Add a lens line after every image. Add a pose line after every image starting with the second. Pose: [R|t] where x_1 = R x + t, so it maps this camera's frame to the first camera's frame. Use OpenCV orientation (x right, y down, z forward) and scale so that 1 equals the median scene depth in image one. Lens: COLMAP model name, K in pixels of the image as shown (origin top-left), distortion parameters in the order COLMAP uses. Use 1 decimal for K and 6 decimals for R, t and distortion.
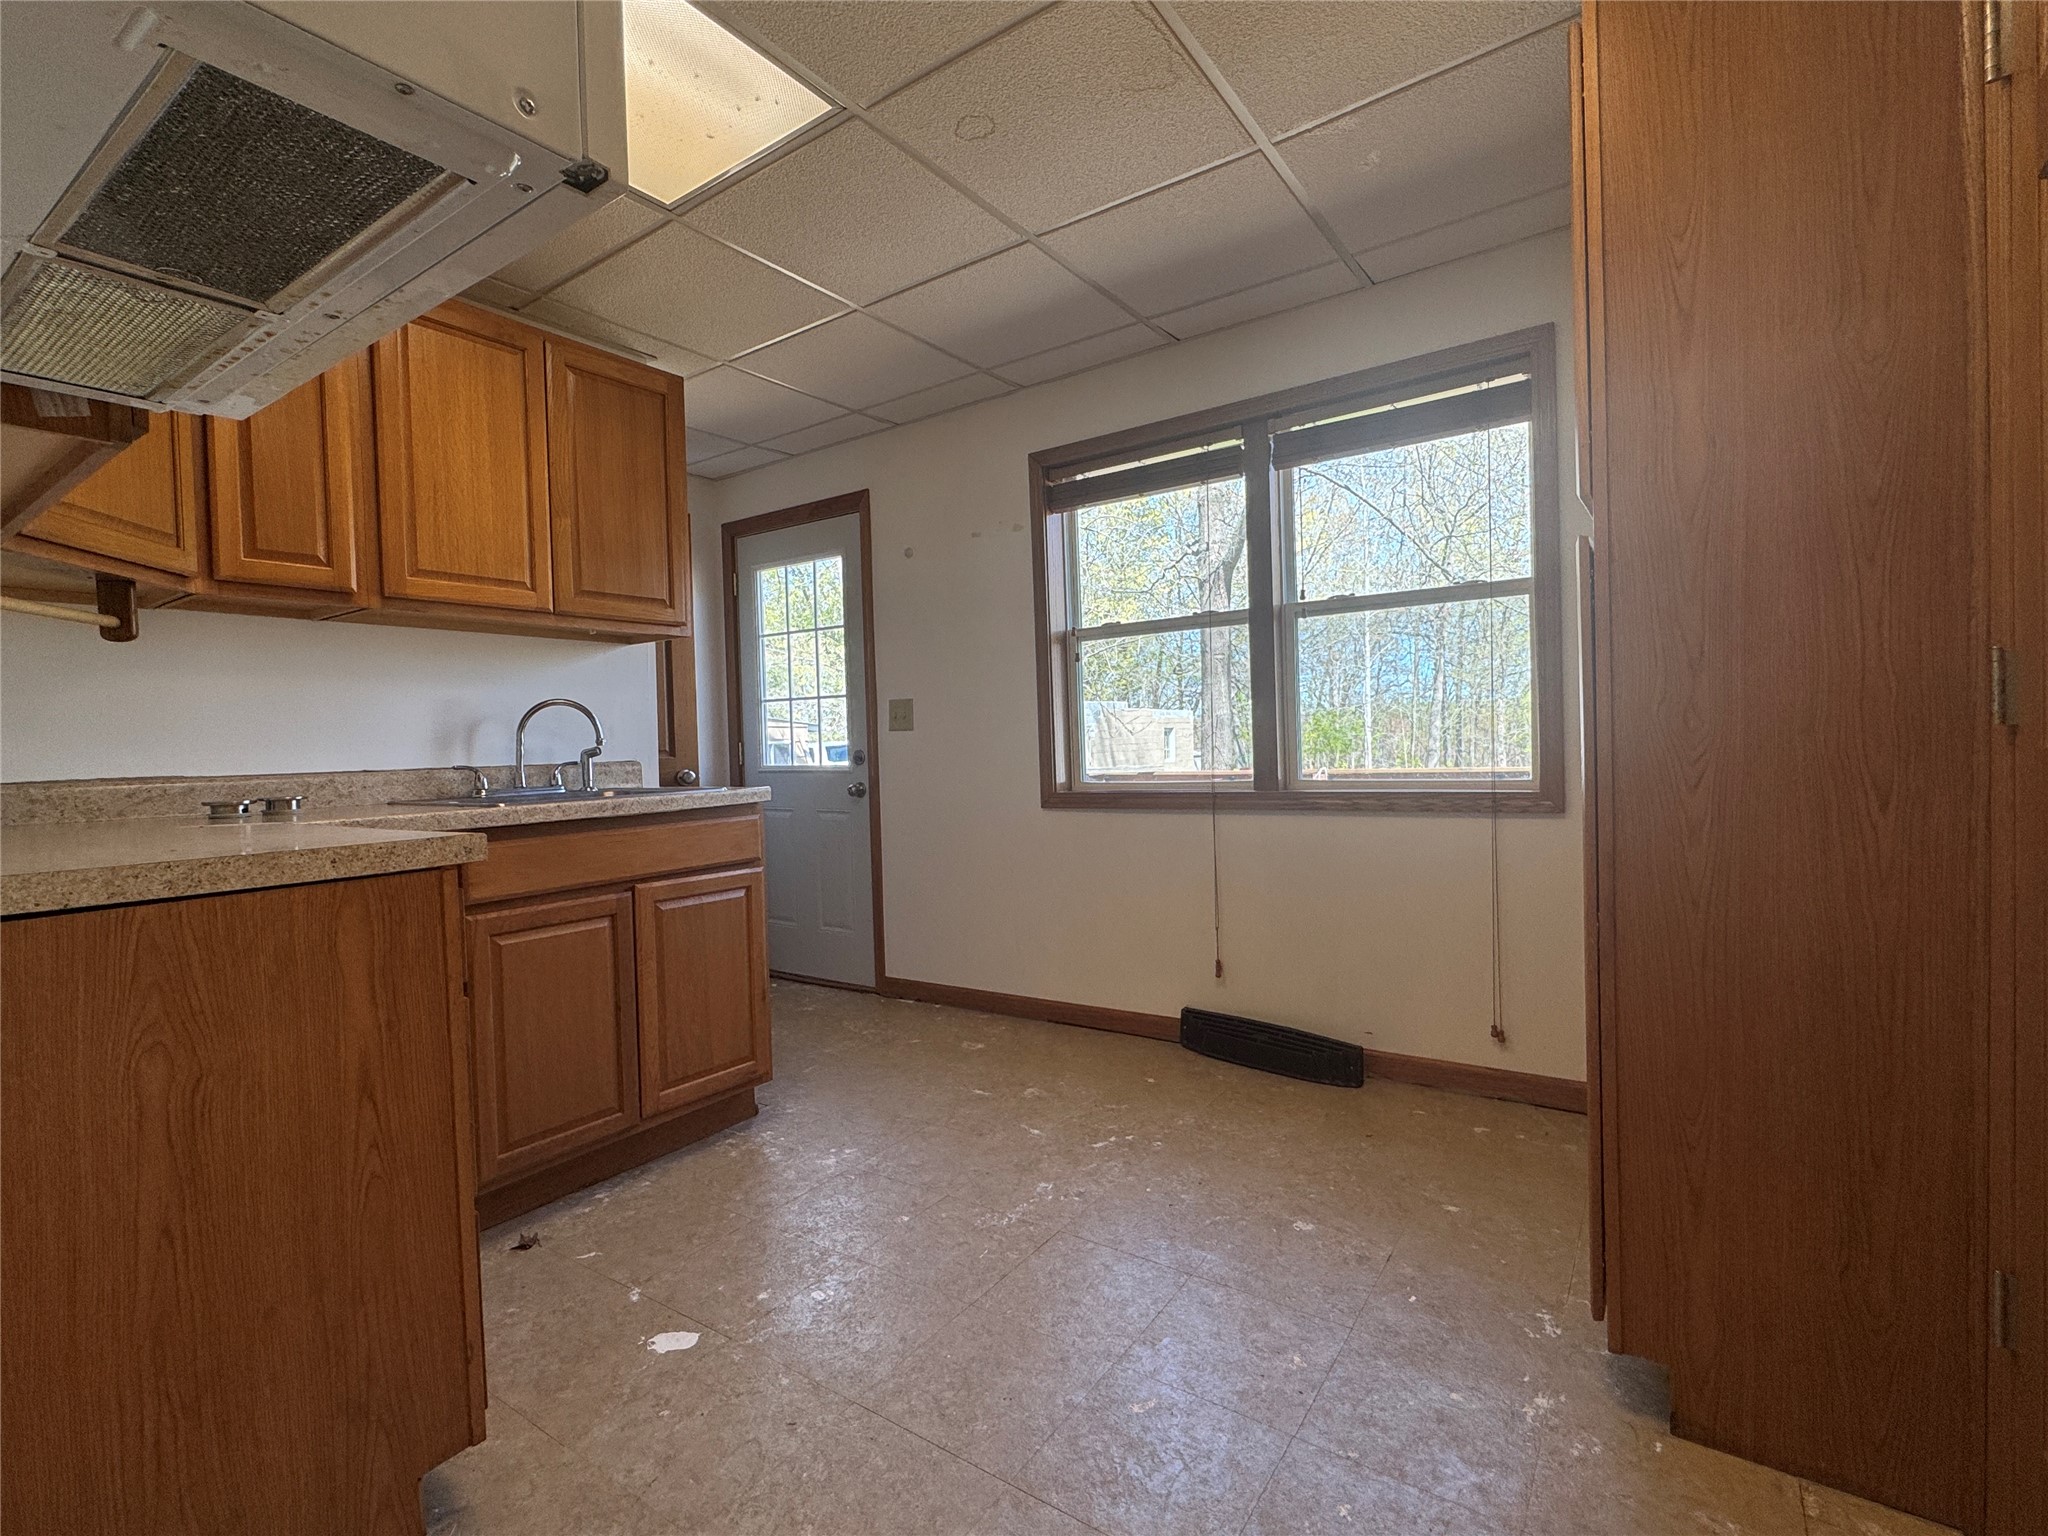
lens RADIAL K [[943.4, 0, 1021.9], [0, 943.4, 762.6], [0, 0, 1]] dist [-0.007965, 0.001015]
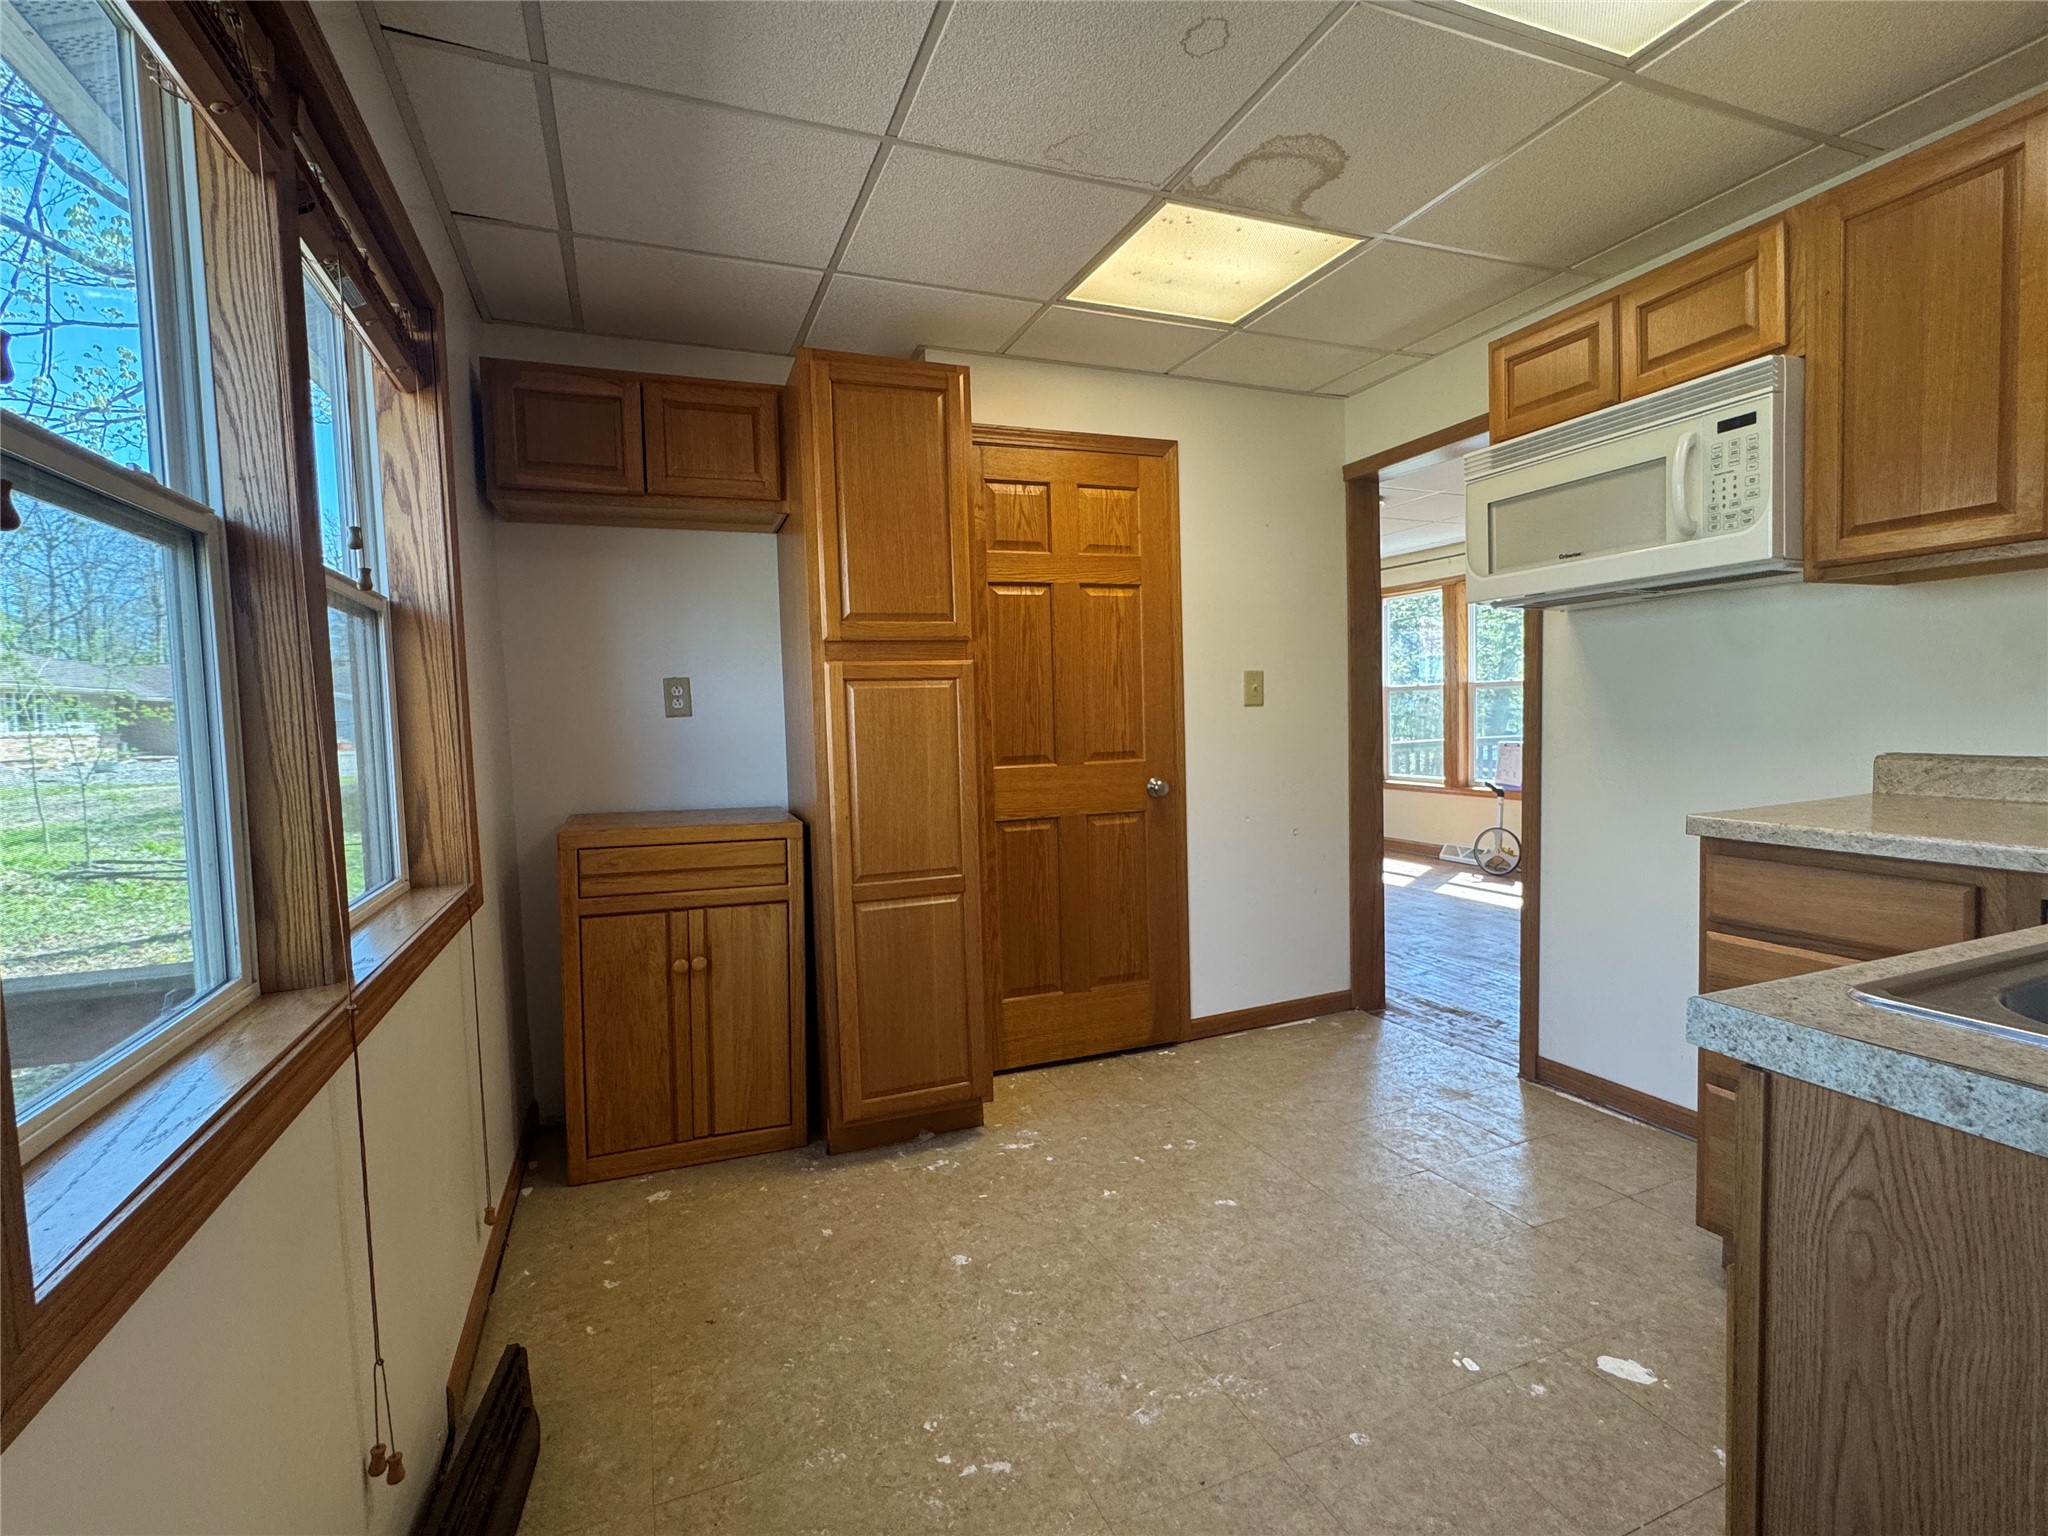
lens RADIAL K [[943.4, 0, 1017.8], [0, 943.4, 765.7], [0, 0, 1]] dist [-0.007965, 0.001015]
pose [[-0.832672, 0.030339, 0.552934, -0.292726], [0.074535, 0.995552, 0.057619, -0.086395], [-0.548727, 0.089191, -0.831230, 1.535766]]
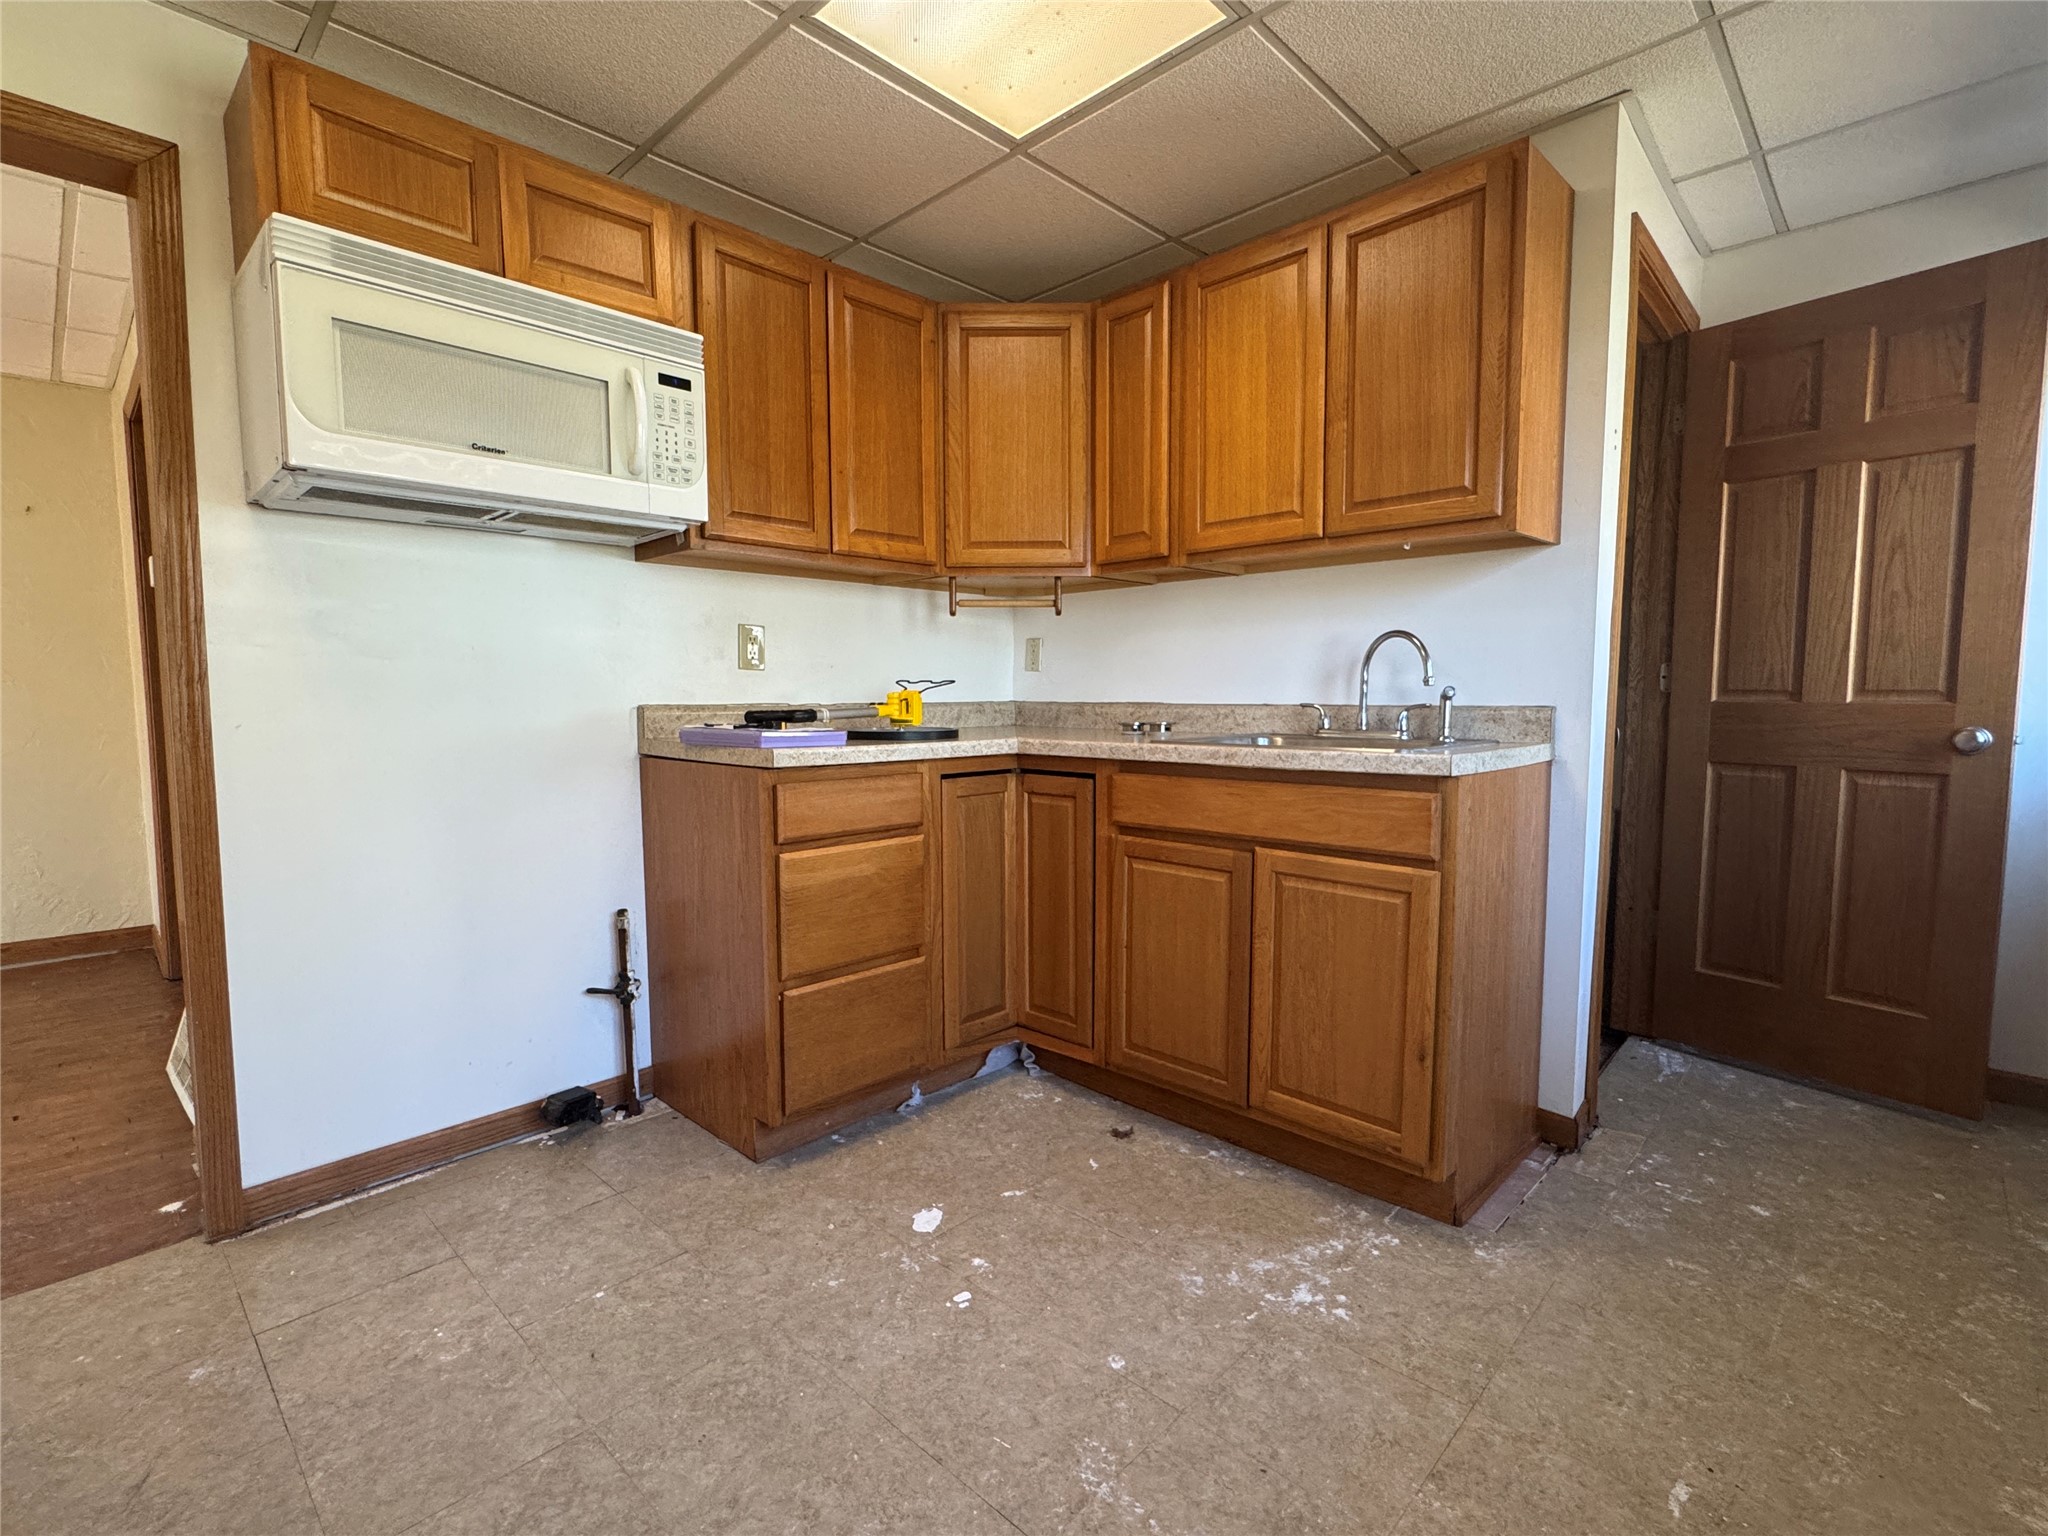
lens RADIAL K [[943.4, 0, 1022.8], [0, 943.4, 770.9], [0, 0, 1]] dist [-0.007965, 0.001015]
pose [[-0.157360, 0.111066, -0.981276, 0.483801], [-0.014574, 0.993286, 0.114762, -0.039441], [0.987434, 0.032360, -0.154685, 0.924928]]
